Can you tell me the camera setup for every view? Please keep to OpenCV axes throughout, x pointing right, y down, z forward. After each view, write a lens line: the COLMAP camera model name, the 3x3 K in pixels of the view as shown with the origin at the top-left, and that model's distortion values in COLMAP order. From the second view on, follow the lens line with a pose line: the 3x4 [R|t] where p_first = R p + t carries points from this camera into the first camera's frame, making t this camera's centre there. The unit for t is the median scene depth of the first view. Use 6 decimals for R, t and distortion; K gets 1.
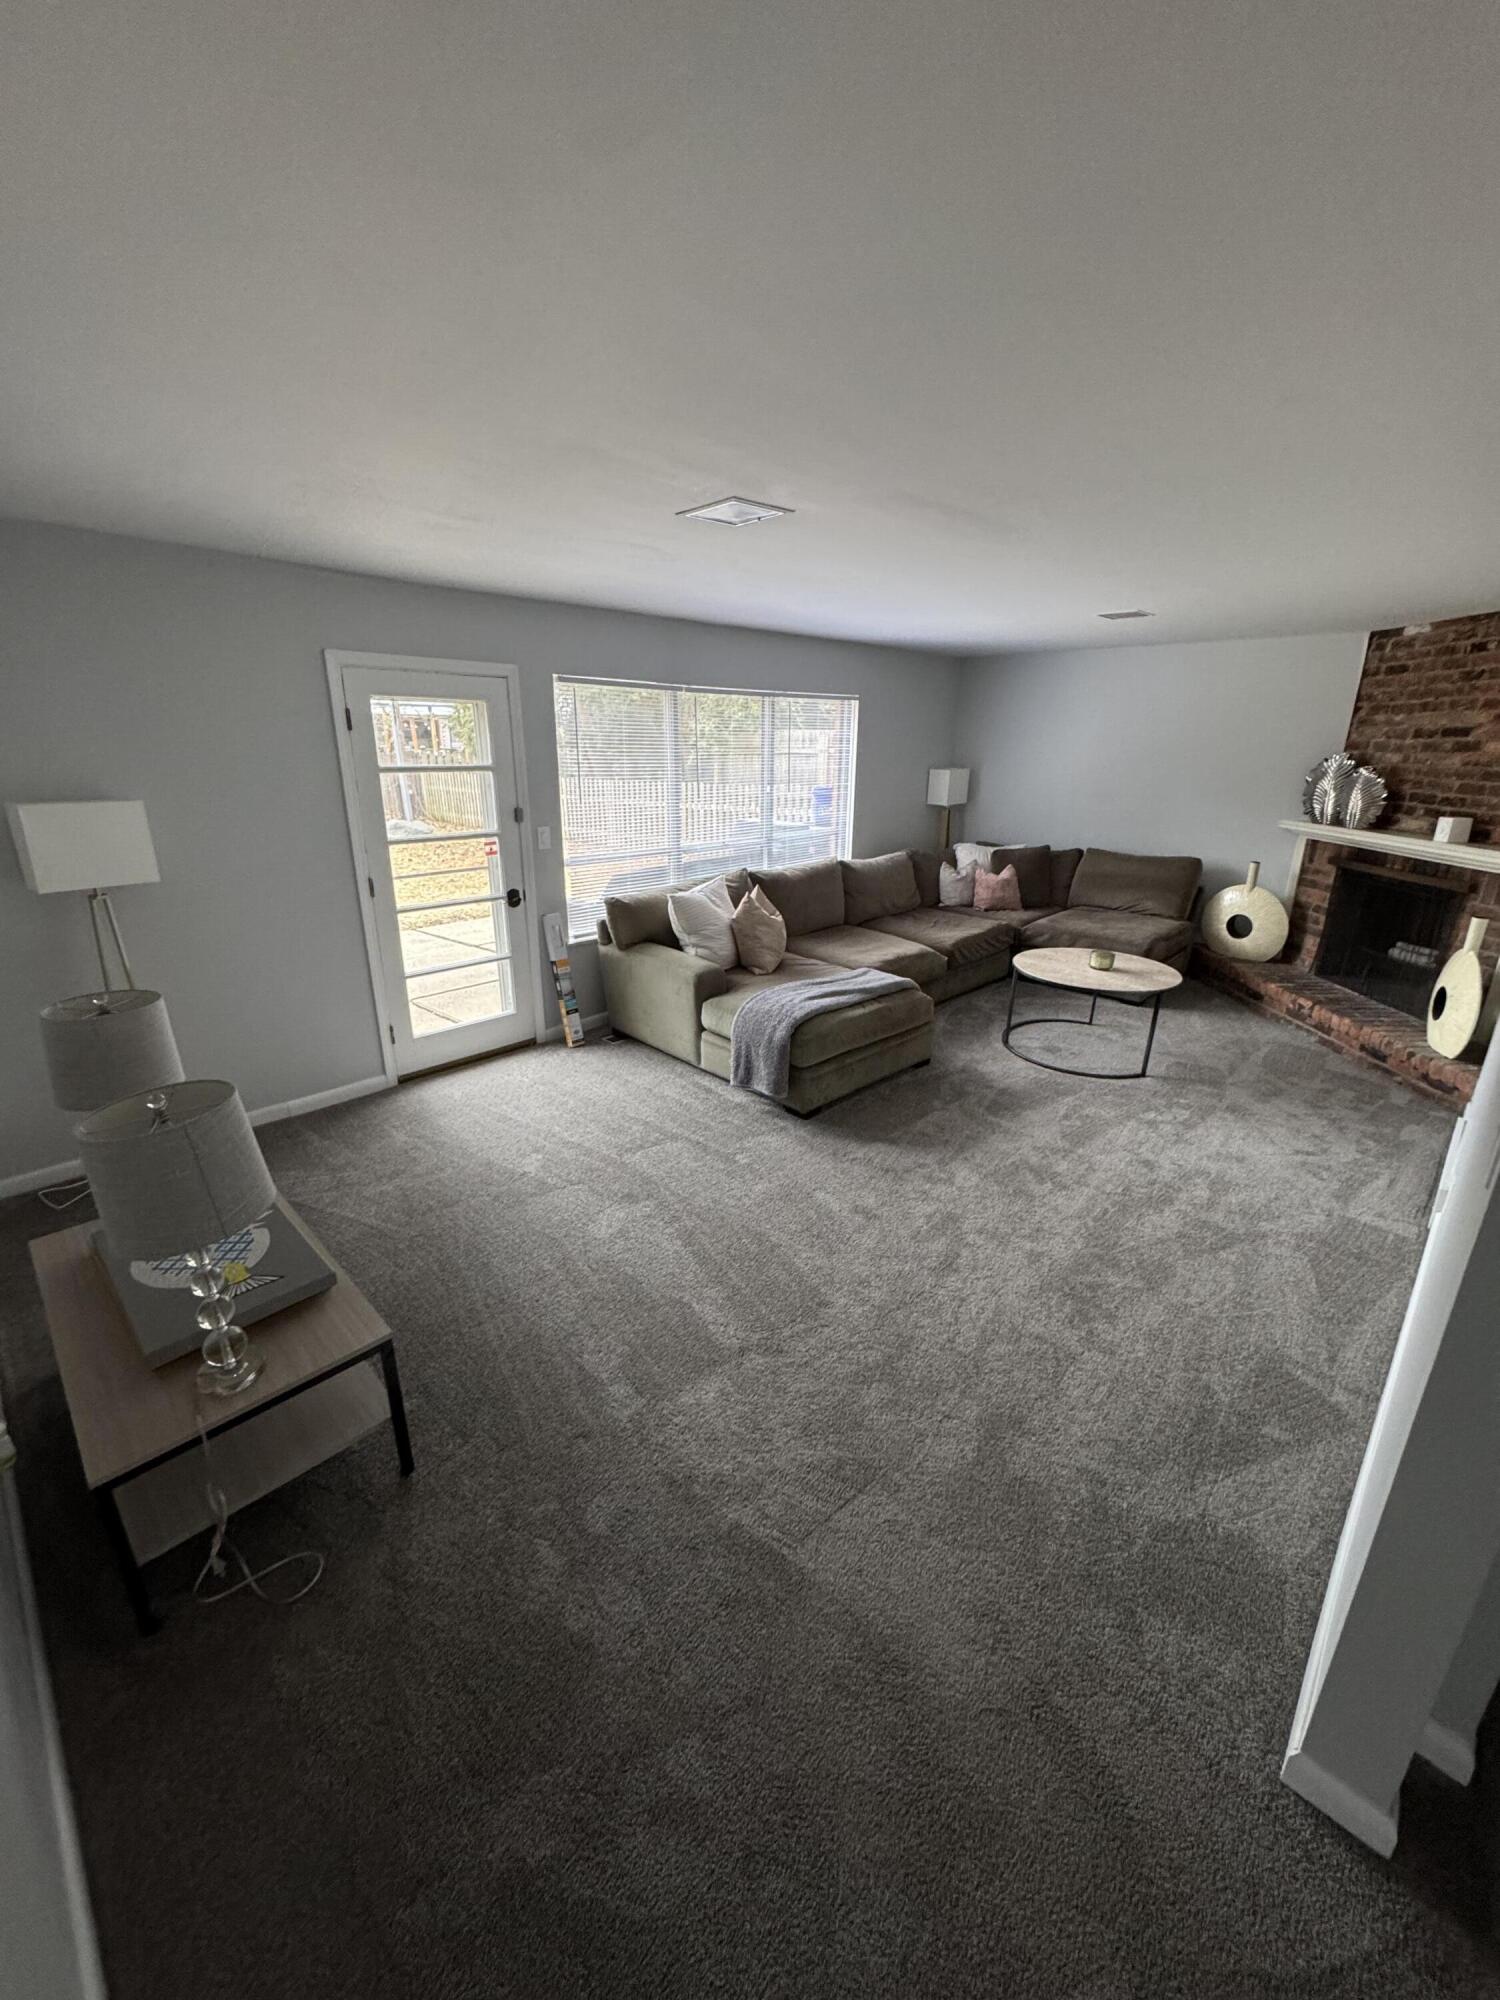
lens RADIAL K [[794.5, 0, 752.8], [0, 794.5, 997.5], [0, 0, 1]] dist [-0.003529, 0.000181]
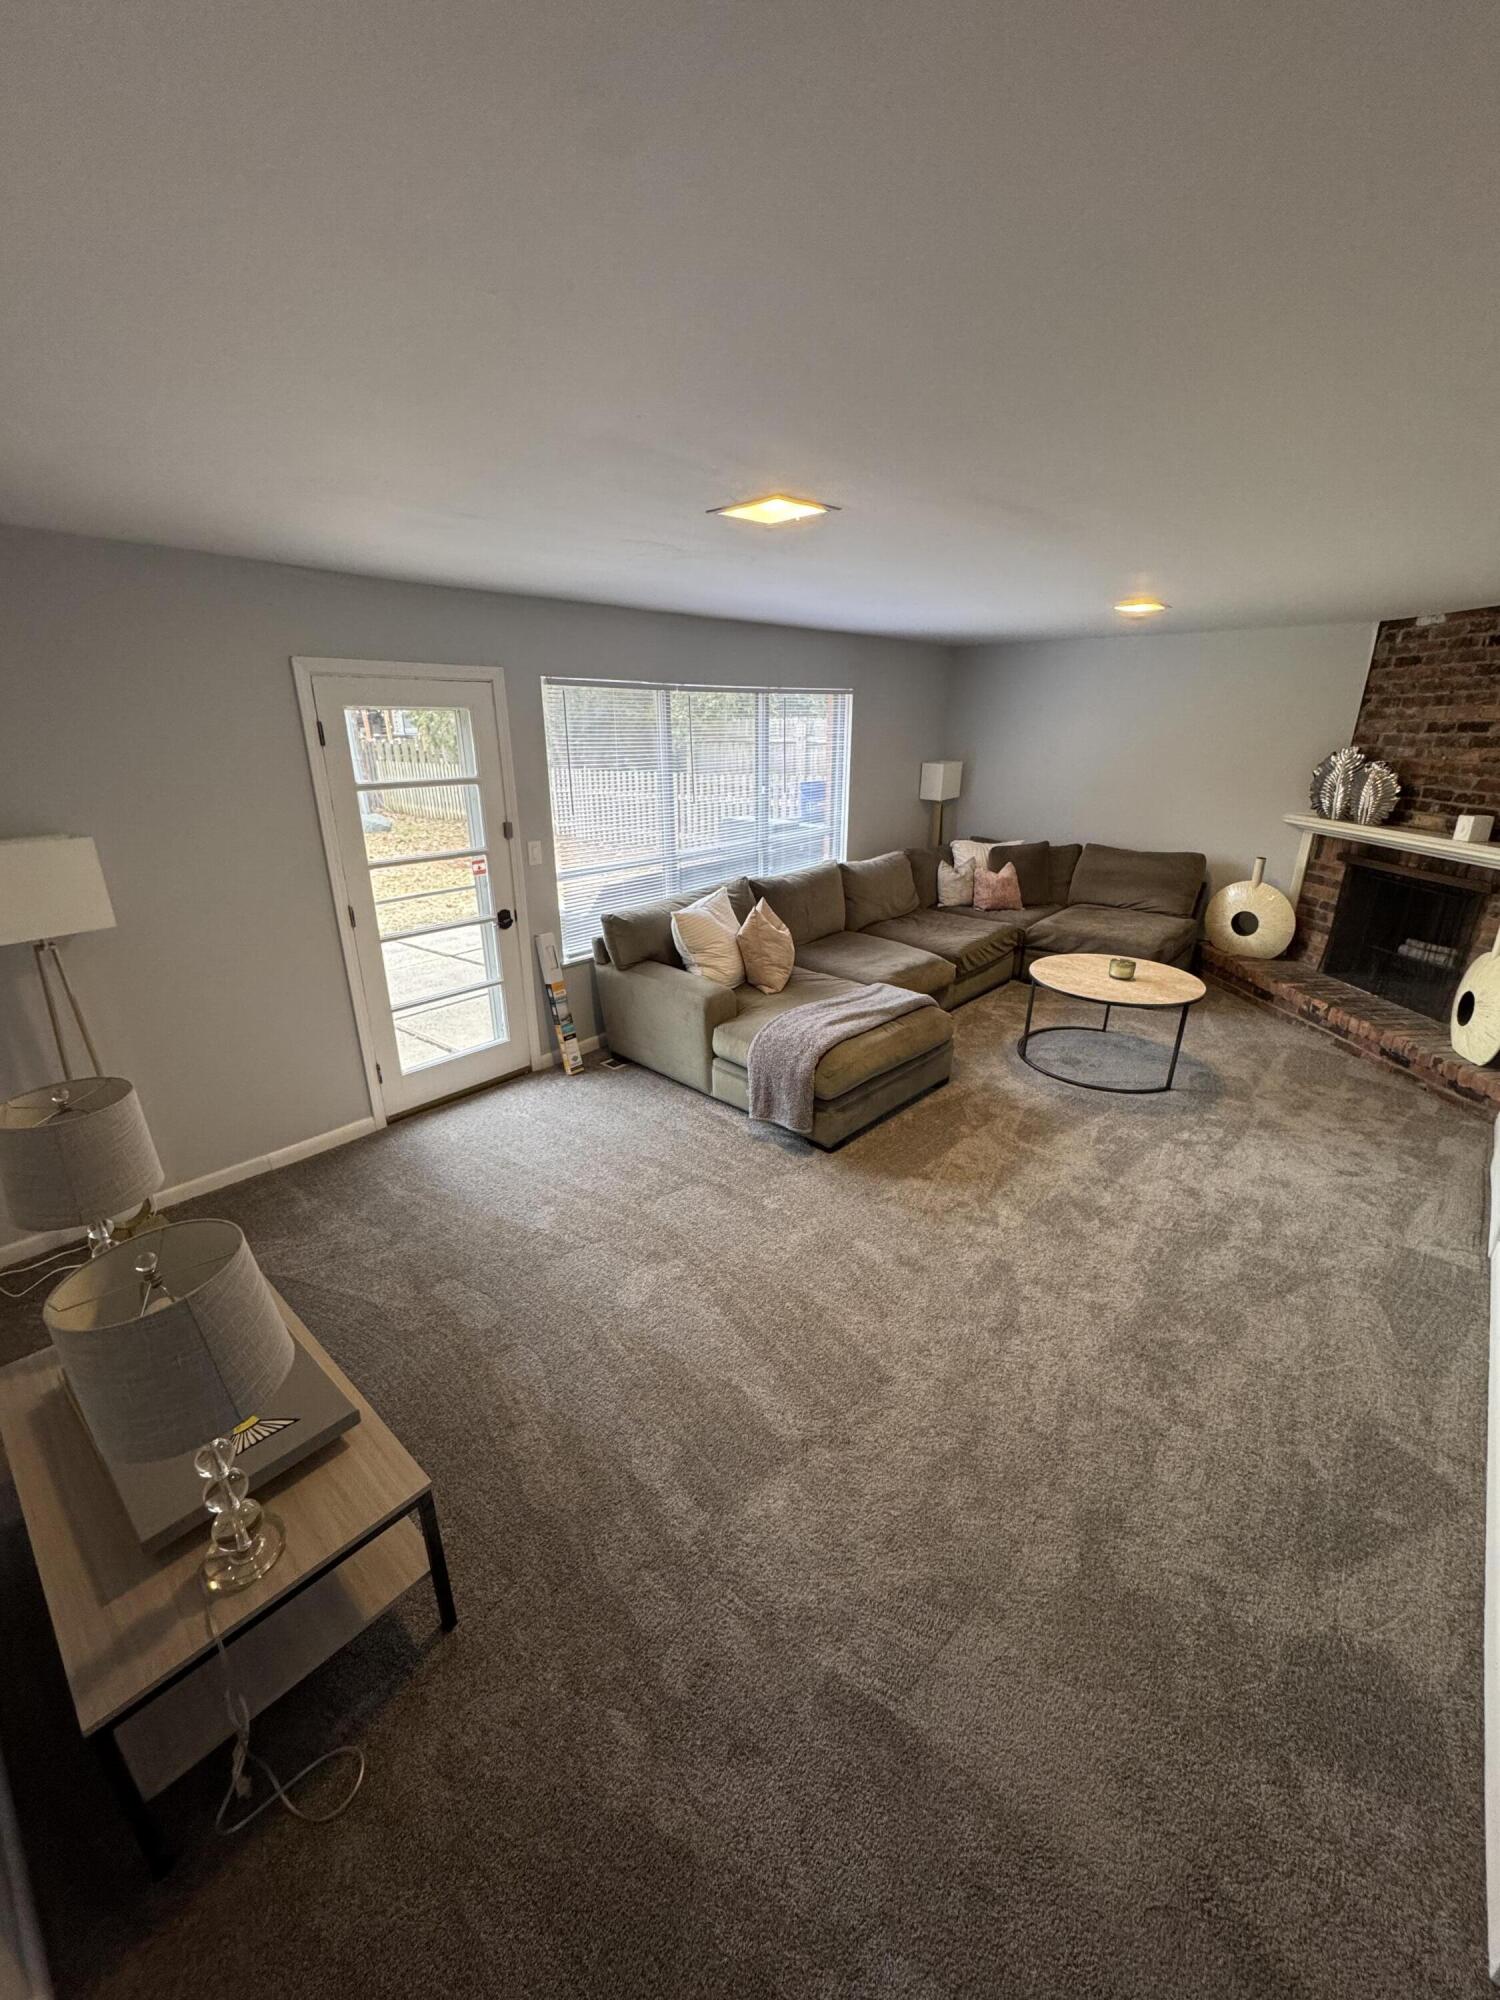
lens RADIAL K [[794.5, 0, 752.0], [0, 794.5, 997.4], [0, 0, 1]] dist [-0.003529, 0.000181]
pose [[0.998732, -0.026064, 0.043070, -0.058648], [0.025017, 0.999383, 0.024674, -0.053455], [-0.043686, -0.023565, 0.998767, 0.061046]]
